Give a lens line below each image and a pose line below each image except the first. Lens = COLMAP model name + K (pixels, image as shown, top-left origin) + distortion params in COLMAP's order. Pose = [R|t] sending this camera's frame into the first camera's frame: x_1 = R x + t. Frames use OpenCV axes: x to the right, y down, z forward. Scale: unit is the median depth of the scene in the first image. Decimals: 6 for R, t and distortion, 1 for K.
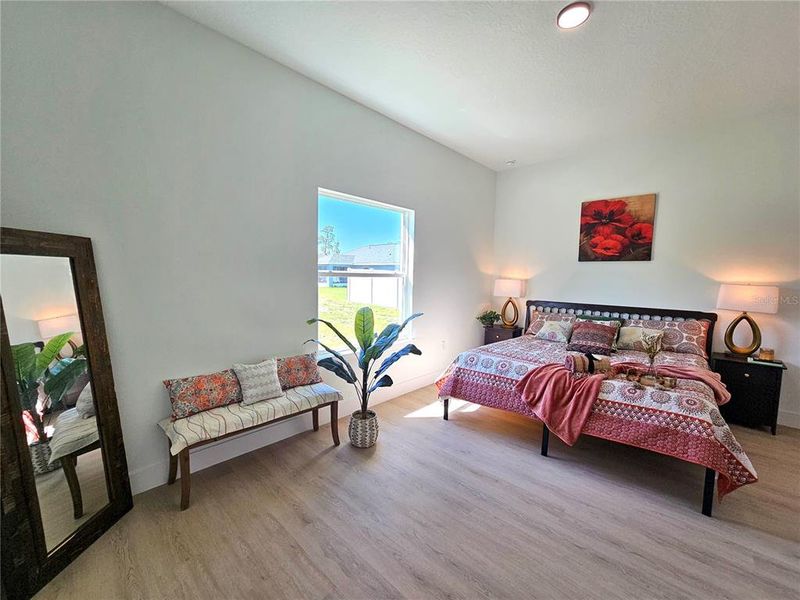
lens RADIAL K [[328.6, 0, 400.6], [0, 328.6, 301.7], [0, 0, 1]] dist [-0.000817, 0.000537]
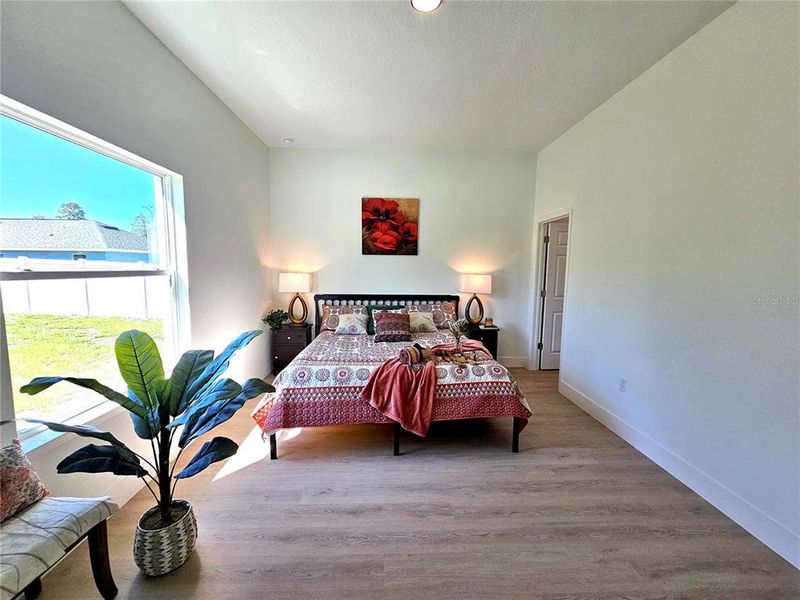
lens RADIAL K [[328.6, 0, 400.6], [0, 328.6, 301.7], [0, 0, 1]] dist [-0.000817, 0.000537]
pose [[0.700779, -0.086122, 0.708161, -0.182809], [0.062501, 0.996281, 0.059311, -0.040177], [-0.710635, 0.002697, 0.703556, 0.261585]]
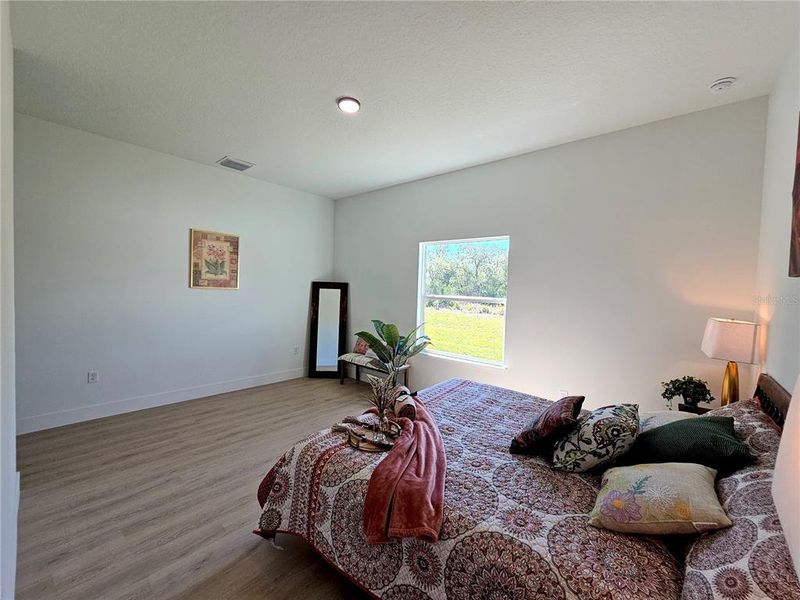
lens RADIAL K [[328.6, 0, 400.6], [0, 328.6, 301.7], [0, 0, 1]] dist [-0.000817, 0.000537]
pose [[0.042455, 0.019846, -0.998901, 1.275725], [-0.119202, 0.992762, 0.014658, -0.074621], [0.991962, 0.118449, 0.044514, 0.830247]]
